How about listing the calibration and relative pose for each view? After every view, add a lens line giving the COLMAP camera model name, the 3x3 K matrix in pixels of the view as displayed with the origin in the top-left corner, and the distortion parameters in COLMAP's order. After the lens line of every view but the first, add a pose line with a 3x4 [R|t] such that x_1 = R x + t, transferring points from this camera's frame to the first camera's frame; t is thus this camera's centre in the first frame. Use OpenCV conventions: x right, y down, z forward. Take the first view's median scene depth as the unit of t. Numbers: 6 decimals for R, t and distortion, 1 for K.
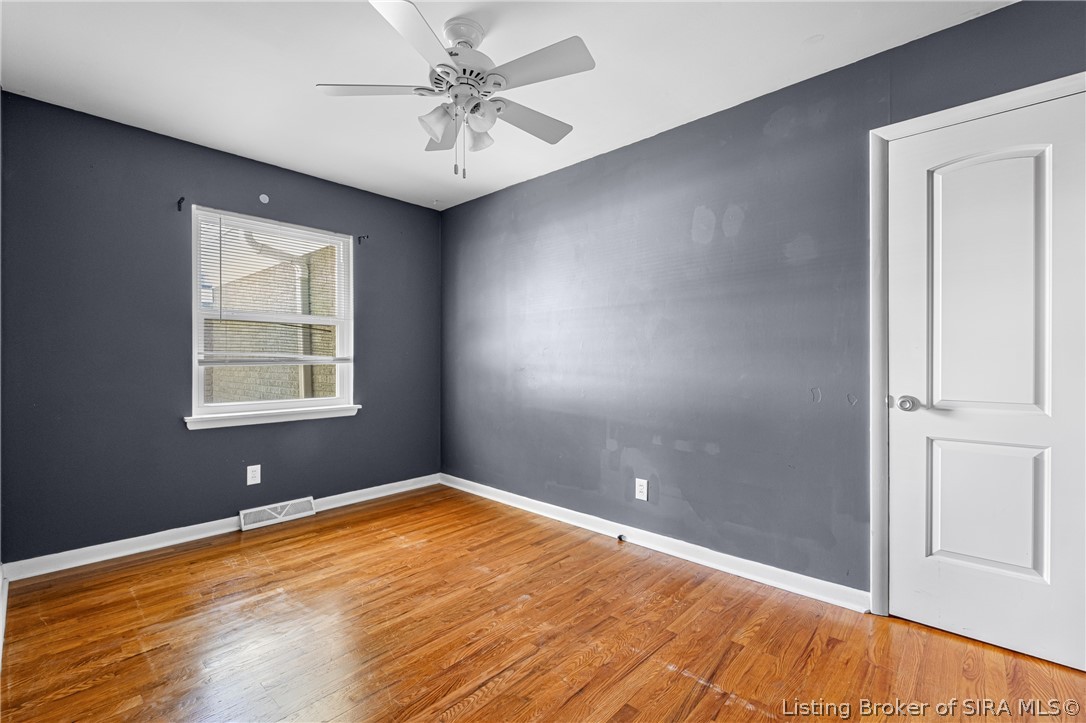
lens RADIAL K [[470.5, 0, 538.7], [0, 470.5, 367.9], [0, 0, 1]] dist [0.003510, -0.003390]
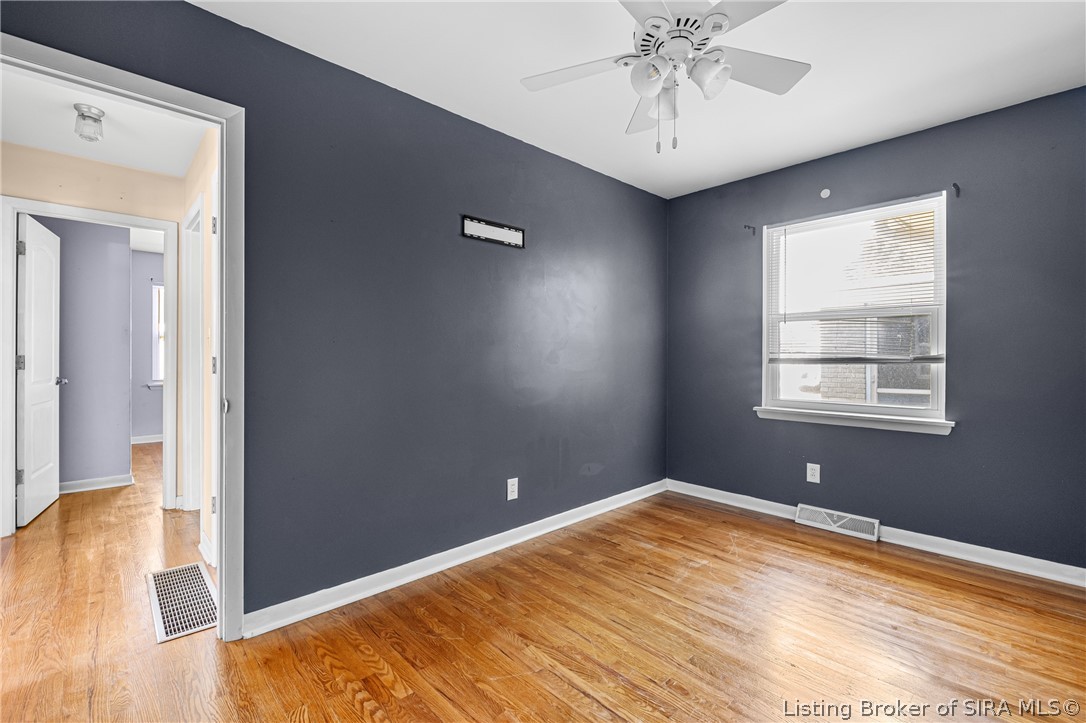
lens RADIAL K [[470.5, 0, 548.8], [0, 470.5, 362.3], [0, 0, 1]] dist [0.003510, -0.003390]
pose [[-0.058918, 0.010022, -0.998213, 0.436148], [-0.018542, 0.999766, 0.011132, -0.009995], [0.998091, 0.019165, -0.058718, 0.498665]]
